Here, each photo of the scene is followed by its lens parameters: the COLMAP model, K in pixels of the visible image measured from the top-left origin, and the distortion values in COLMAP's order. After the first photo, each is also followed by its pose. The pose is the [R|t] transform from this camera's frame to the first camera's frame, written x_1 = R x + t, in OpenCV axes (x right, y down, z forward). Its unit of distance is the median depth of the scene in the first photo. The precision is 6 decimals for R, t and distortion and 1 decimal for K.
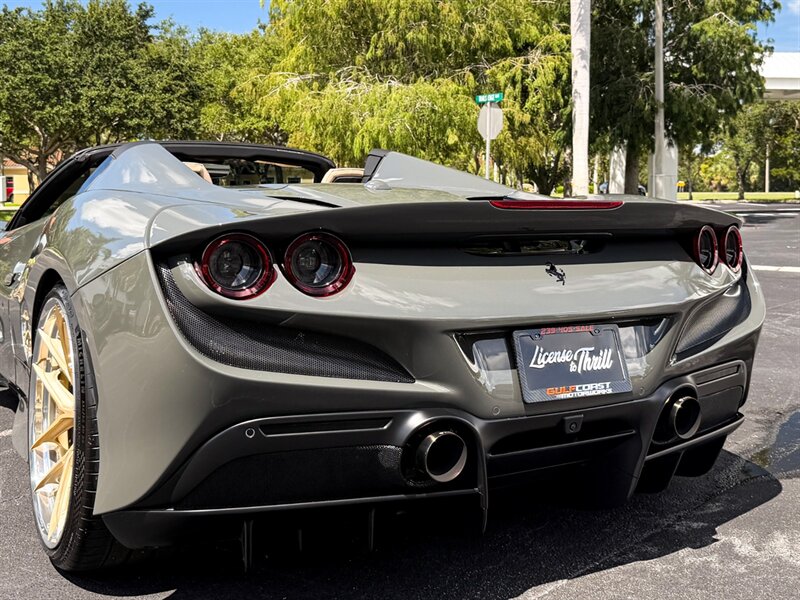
lens RADIAL K [[922.2, 0, 400.4], [0, 922.2, 220.7], [0, 0, 1]] dist [0.179944, -0.436930]
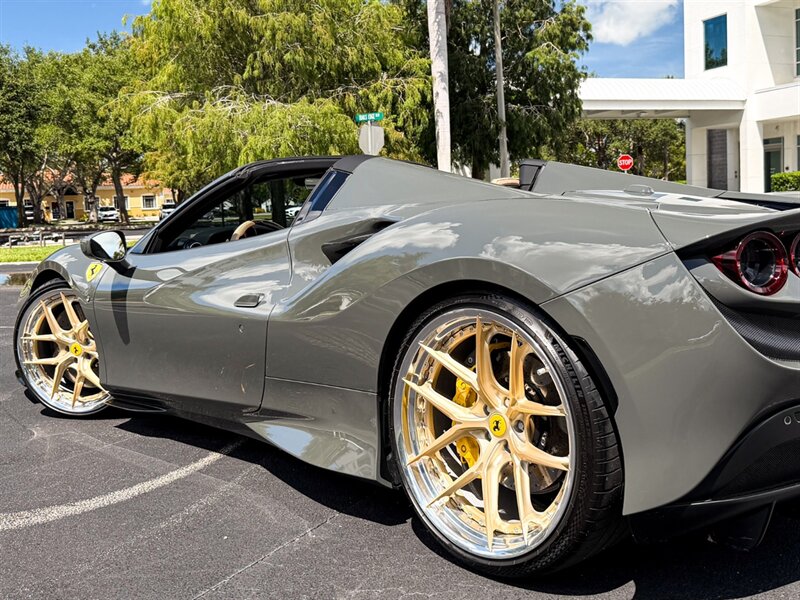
lens RADIAL K [[844.2, 0, 455.6], [0, 844.2, 260.1], [0, 0, 1]] dist [0.191347, -0.440270]
pose [[0.961711, -0.051404, 0.269200, -0.074622], [0.042489, 0.998342, 0.038844, -0.000621], [-0.270751, -0.025918, 0.962301, 0.017133]]
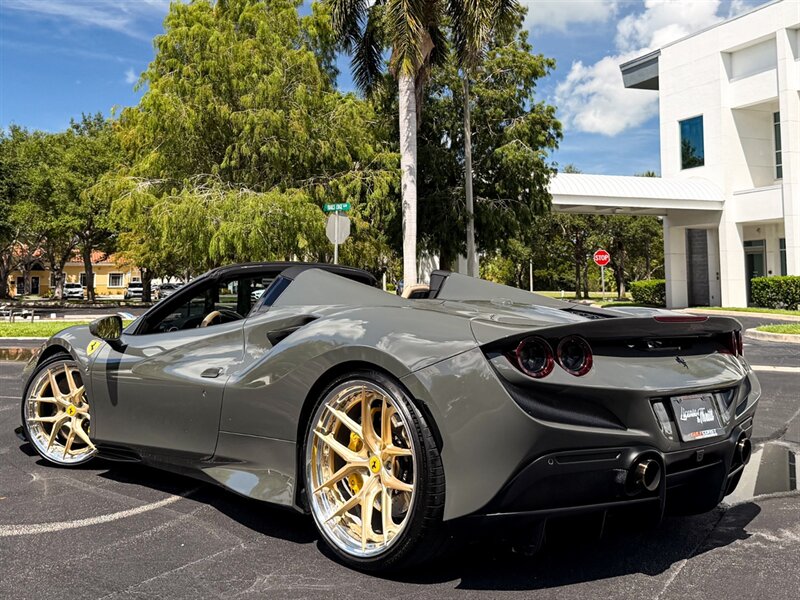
lens RADIAL K [[894.1, 0, 387.2], [0, 894.1, 198.5], [0, 0, 1]] dist [0.205424, -0.505845]
pose [[0.974563, 0.027253, 0.222452, -0.077878], [0.001957, 0.991506, -0.130044, -0.002189], [-0.224106, 0.127171, 0.966232, -0.051328]]
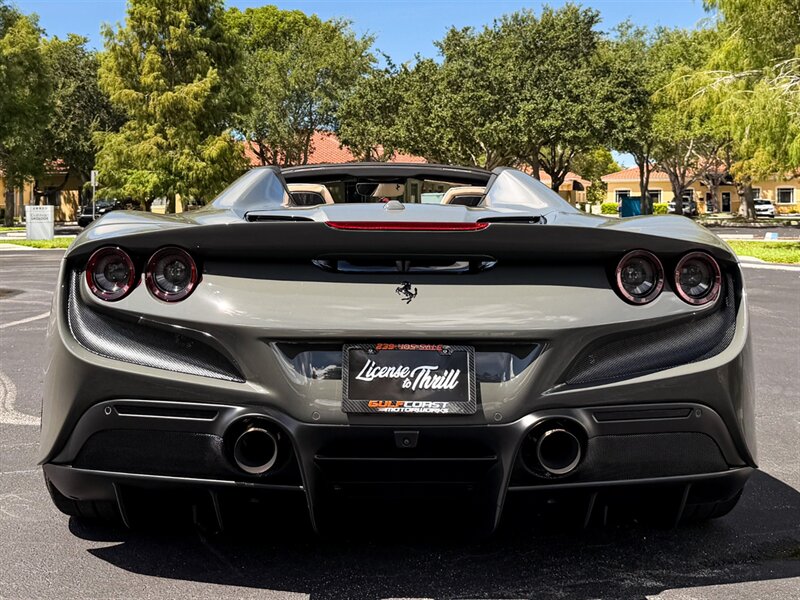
lens RADIAL K [[1006.7, 0, 366.4], [0, 1006.7, 202.5], [0, 0, 1]] dist [0.136689, -0.010647]
pose [[0.865940, -0.002832, -0.500140, 0.077879], [-0.014621, 0.999413, -0.030973, -0.000901], [0.499935, 0.034134, 0.865390, -0.000164]]
